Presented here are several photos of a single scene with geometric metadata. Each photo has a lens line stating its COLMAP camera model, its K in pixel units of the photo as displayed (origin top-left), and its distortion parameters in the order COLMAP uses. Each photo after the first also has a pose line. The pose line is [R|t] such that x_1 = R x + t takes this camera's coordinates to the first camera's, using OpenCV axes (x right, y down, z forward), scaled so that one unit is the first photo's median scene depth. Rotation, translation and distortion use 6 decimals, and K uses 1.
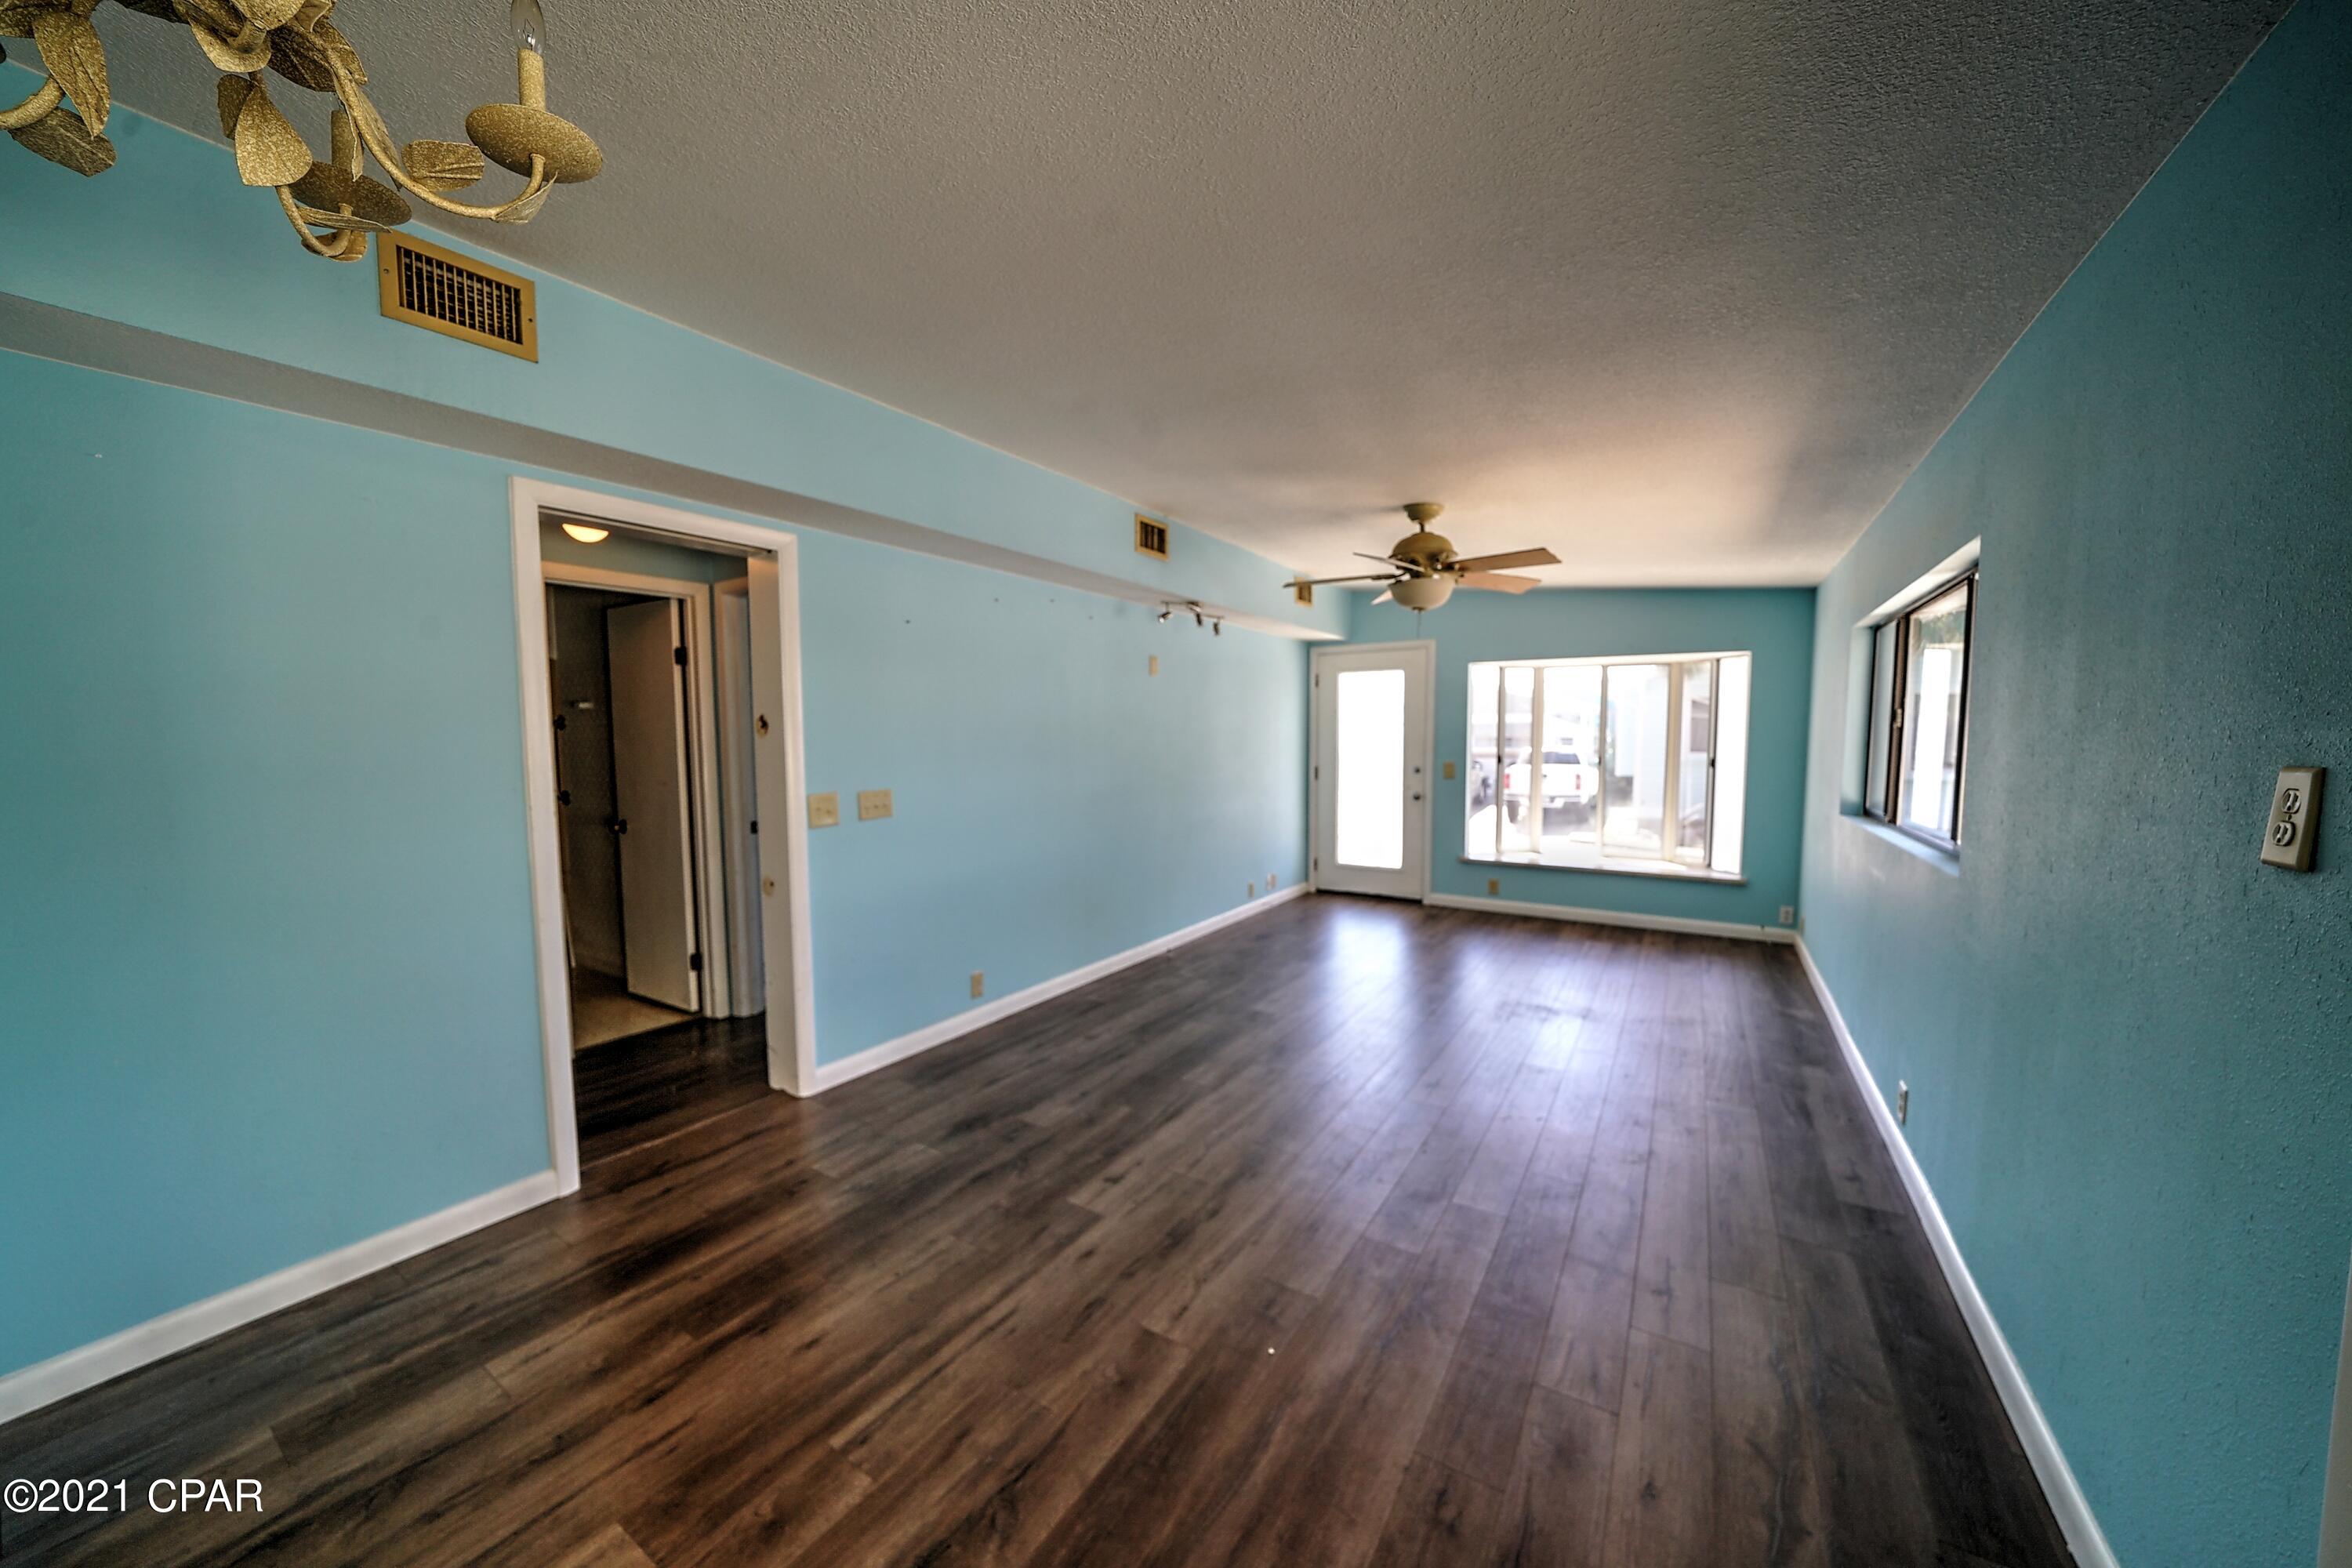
lens RADIAL K [[818.7, 0, 1156.4], [0, 818.7, 796.6], [0, 0, 1]] dist [-0.024908, 0.002738]
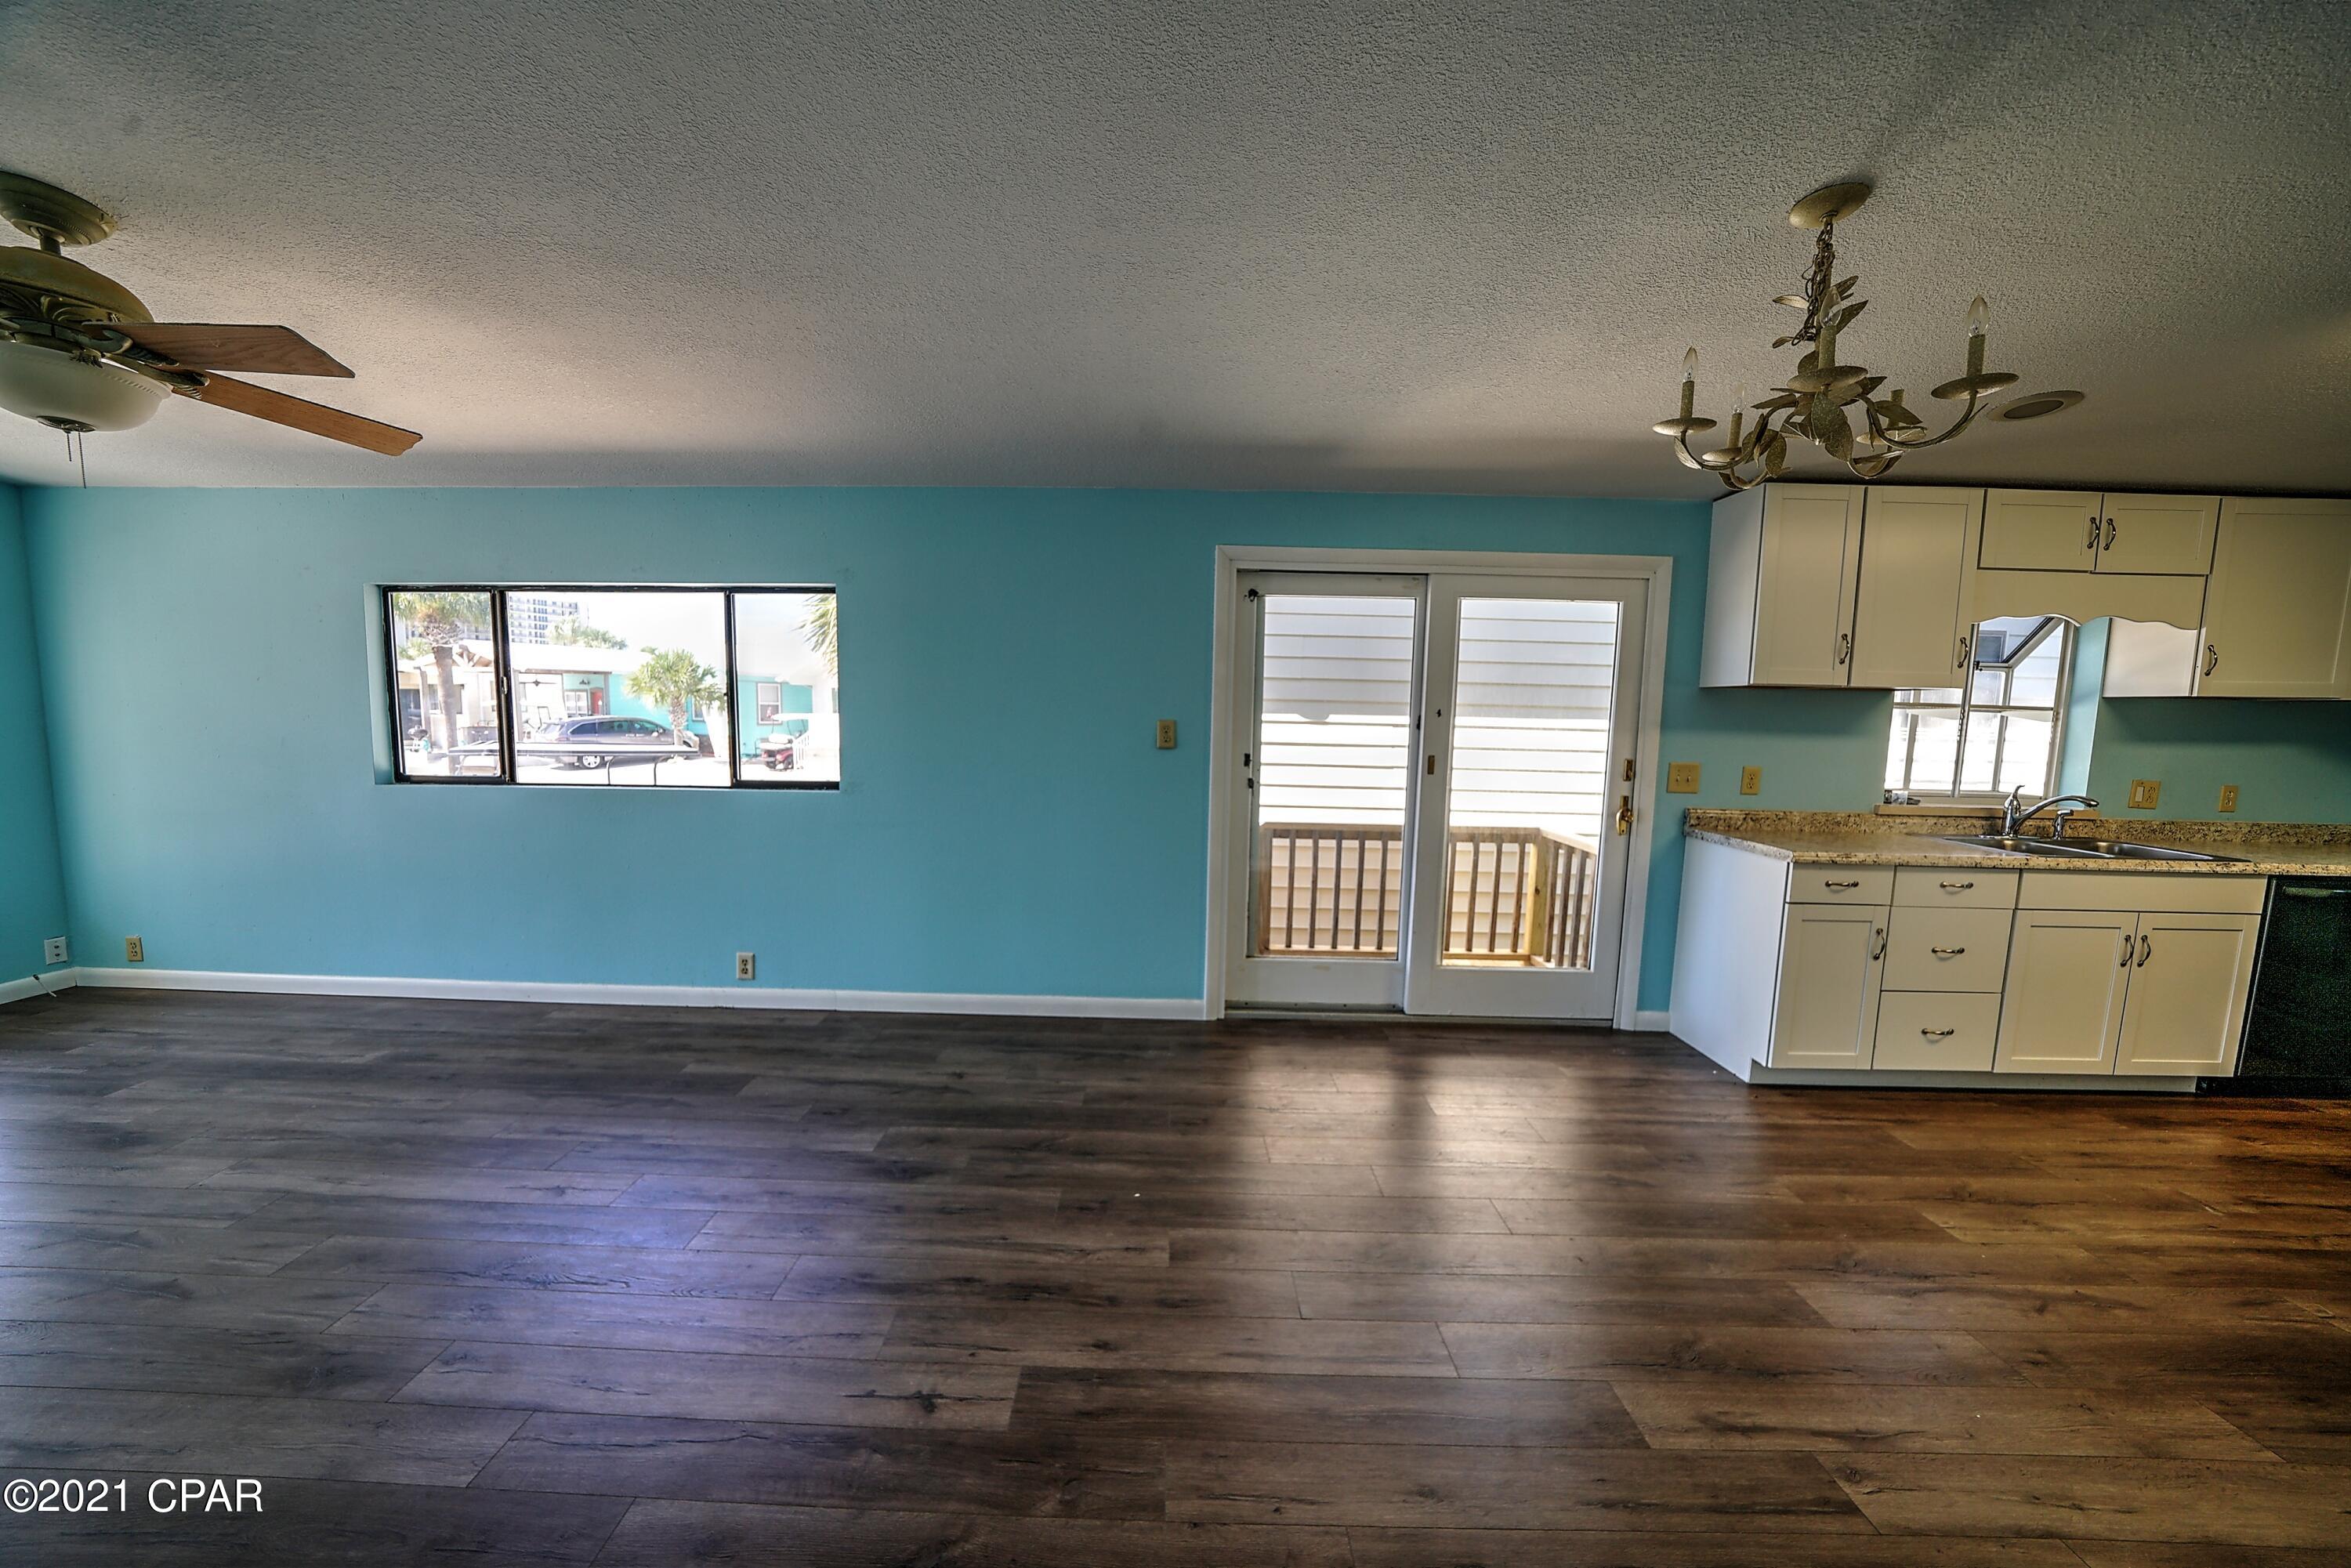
lens RADIAL K [[818.3, 0, 1156.0], [0, 818.3, 796.6], [0, 0, 1]] dist [-0.024908, 0.002738]
pose [[-0.536744, -0.092627, 0.838646, -0.413519], [0.047187, 0.989105, 0.139446, -0.050607], [-0.842425, 0.114420, -0.526525, 0.734881]]
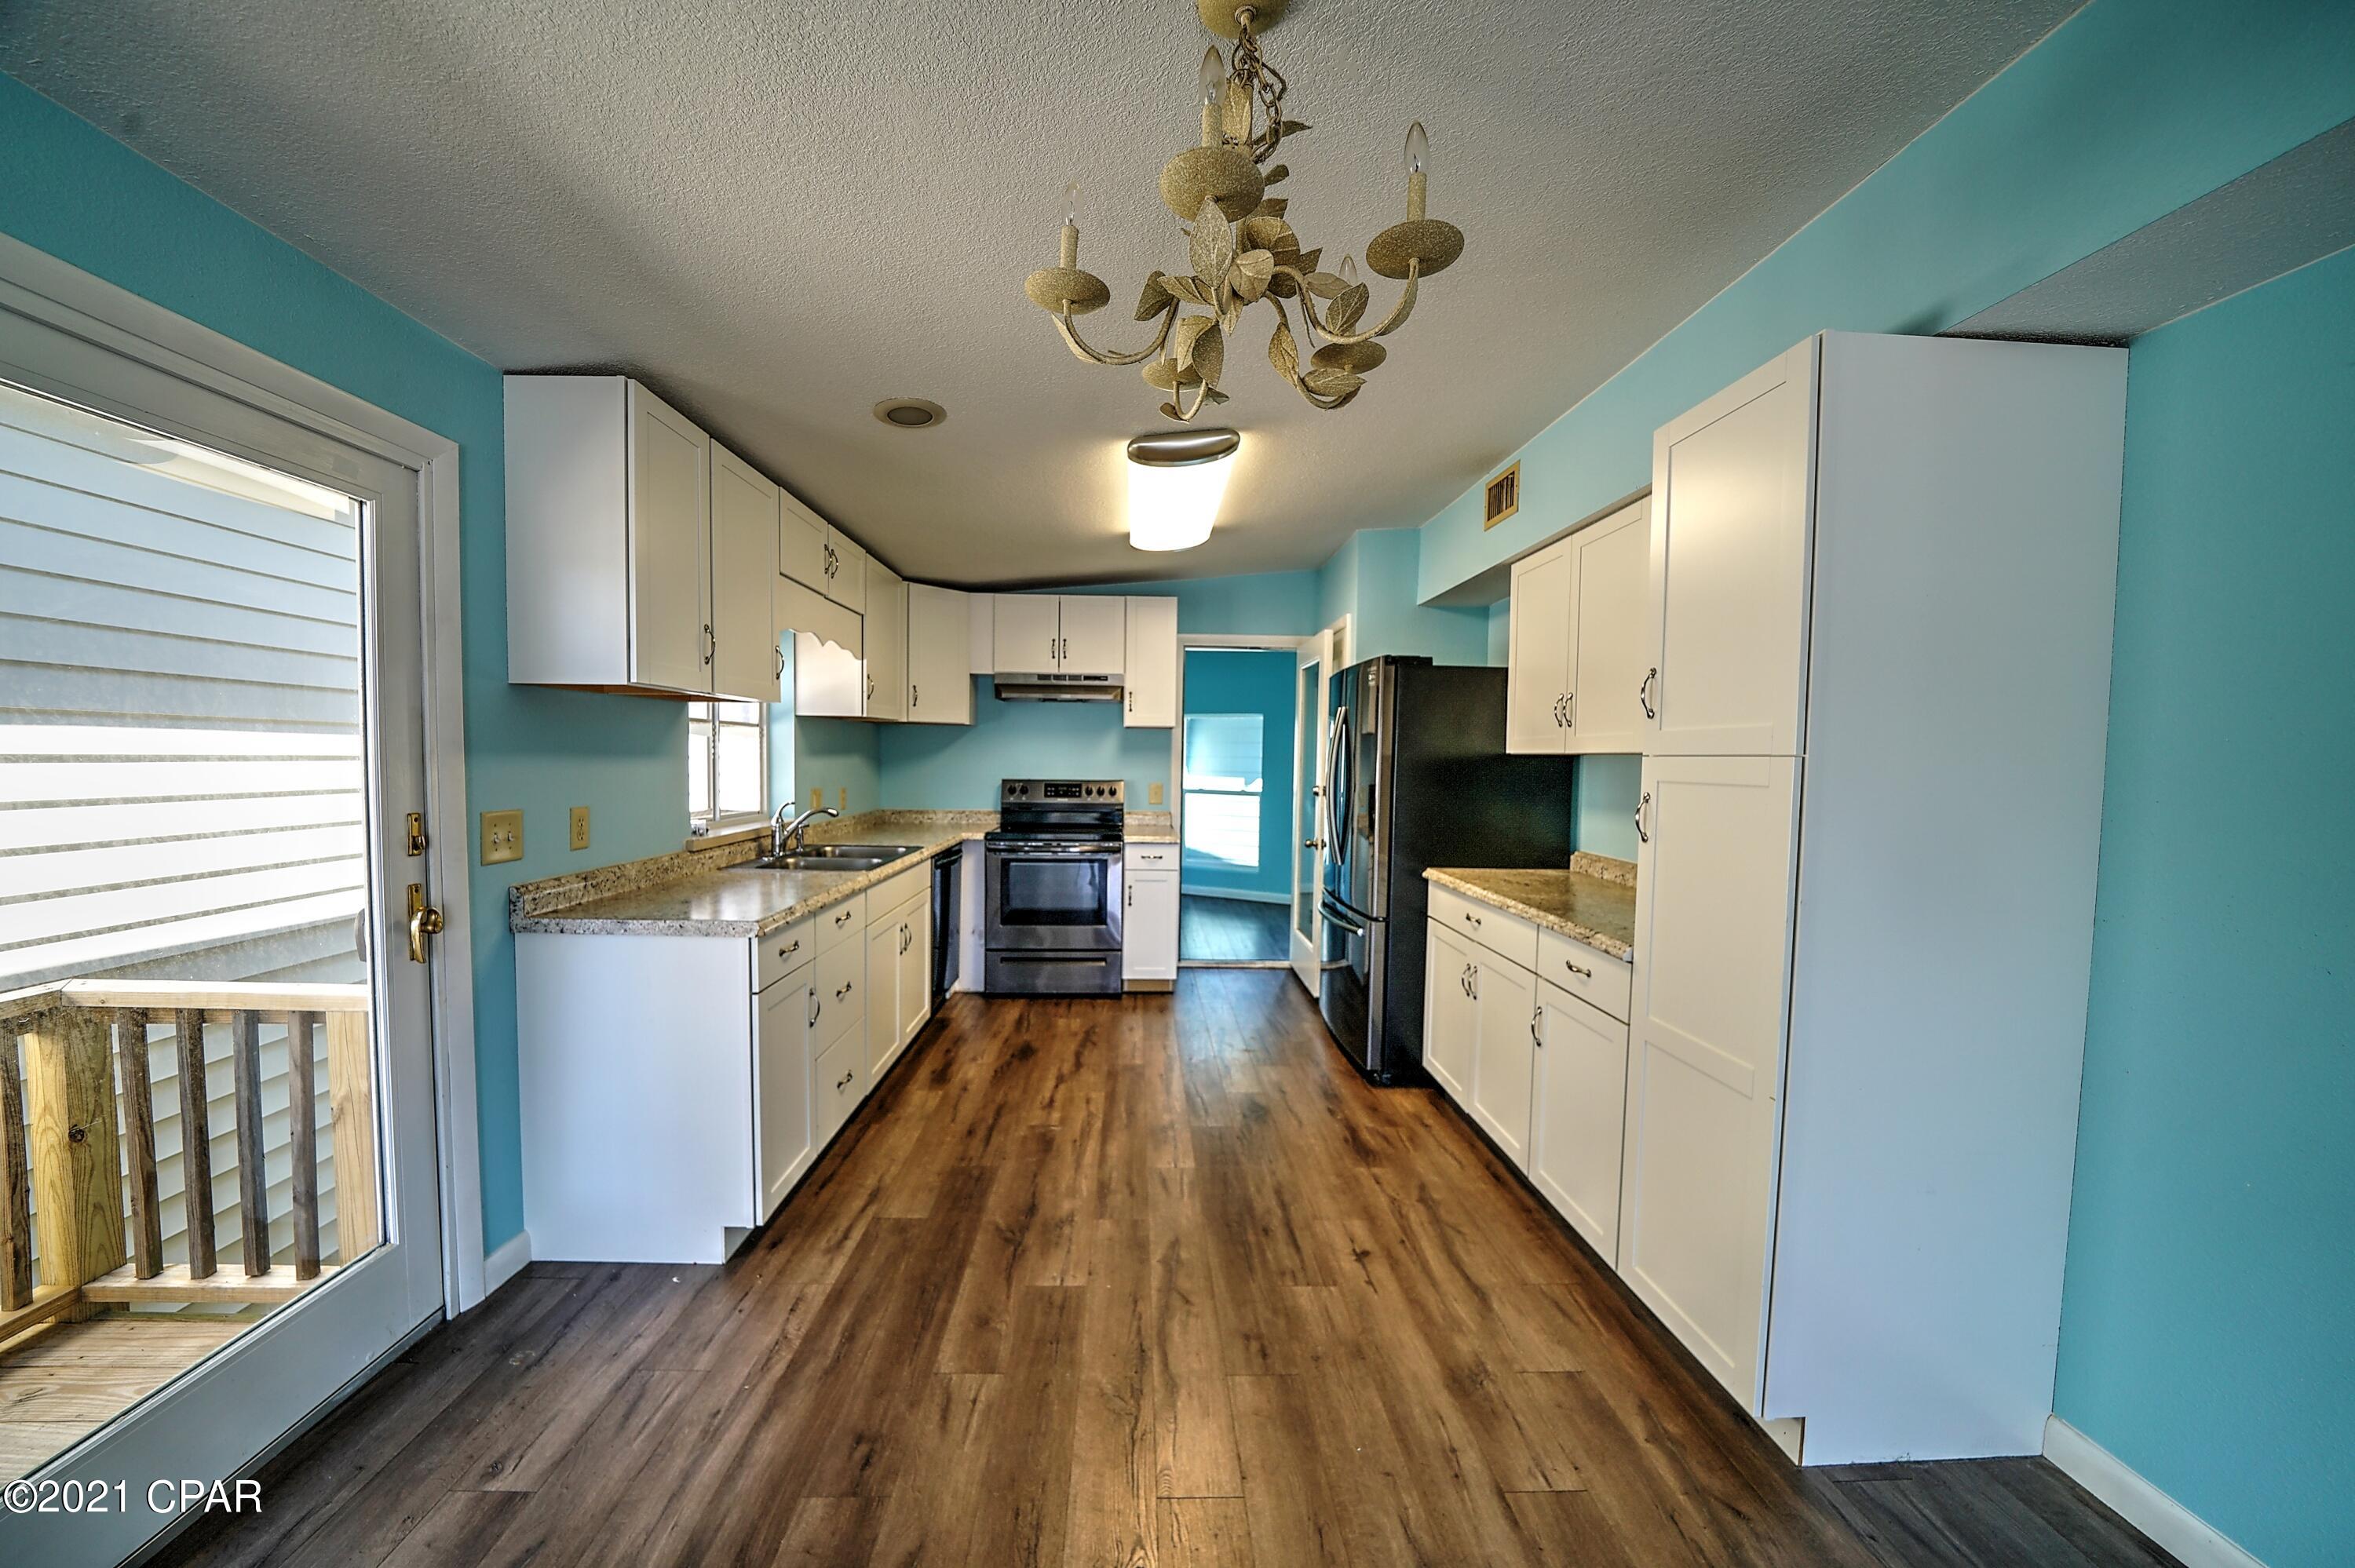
lens RADIAL K [[819.6, 0, 1157.9], [0, 819.6, 796.6], [0, 0, 1]] dist [-0.024908, 0.002738]
pose [[-0.817688, 0.022042, -0.575239, -0.018097], [-0.054347, 0.991848, 0.115259, -0.026748], [0.573090, 0.125508, -0.809824, 0.429613]]
